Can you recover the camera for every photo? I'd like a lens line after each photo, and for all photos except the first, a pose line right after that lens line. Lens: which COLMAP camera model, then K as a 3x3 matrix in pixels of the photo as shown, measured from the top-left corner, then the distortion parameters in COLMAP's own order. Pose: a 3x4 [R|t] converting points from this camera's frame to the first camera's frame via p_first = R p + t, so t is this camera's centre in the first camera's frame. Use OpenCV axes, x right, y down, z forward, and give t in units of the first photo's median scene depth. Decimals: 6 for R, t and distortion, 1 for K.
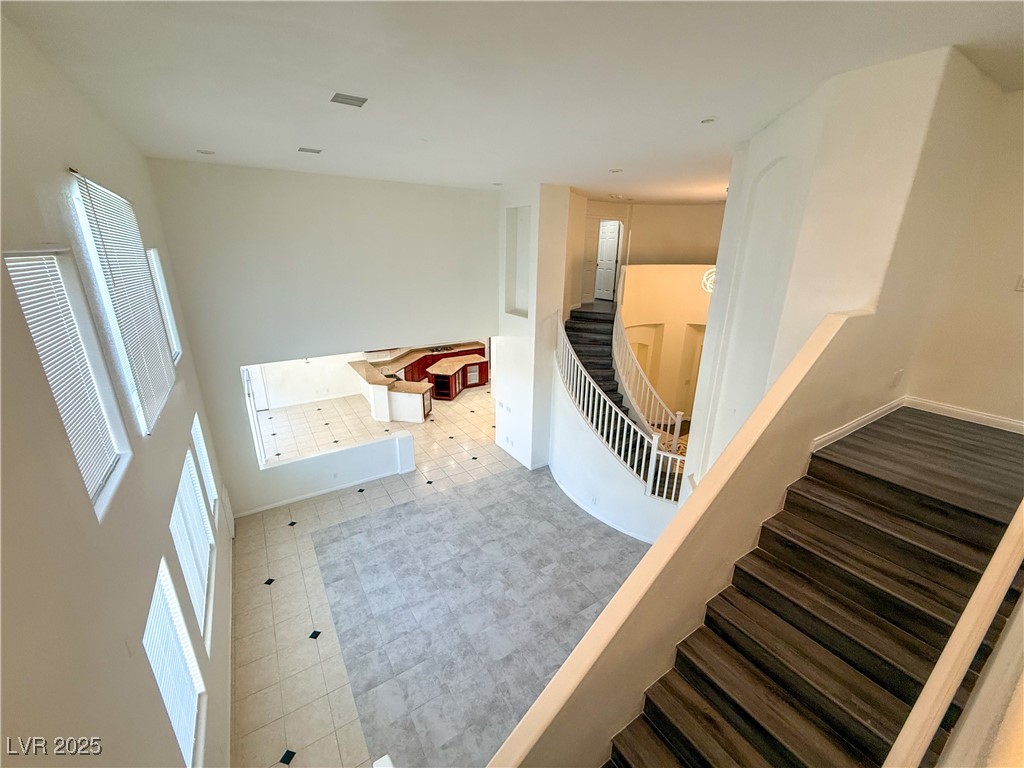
lens RADIAL K [[409.3, 0, 510.2], [0, 409.3, 383.2], [0, 0, 1]] dist [-0.000515, 0.000084]
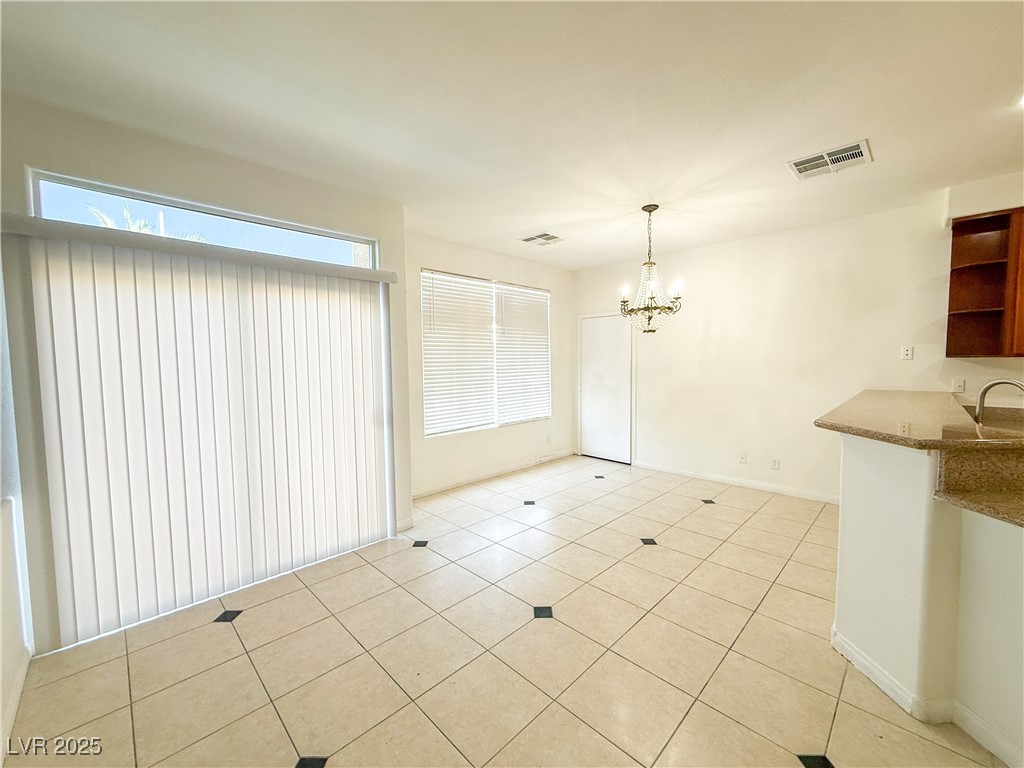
lens RADIAL K [[409.3, 0, 510.9], [0, 409.3, 383.9], [0, 0, 1]] dist [-0.000515, 0.000084]
pose [[0.213678, 0.046345, -0.975804, -0.192689], [-0.293945, 0.955634, -0.018980, 0.028076], [0.931632, 0.290888, 0.217821, 0.806826]]
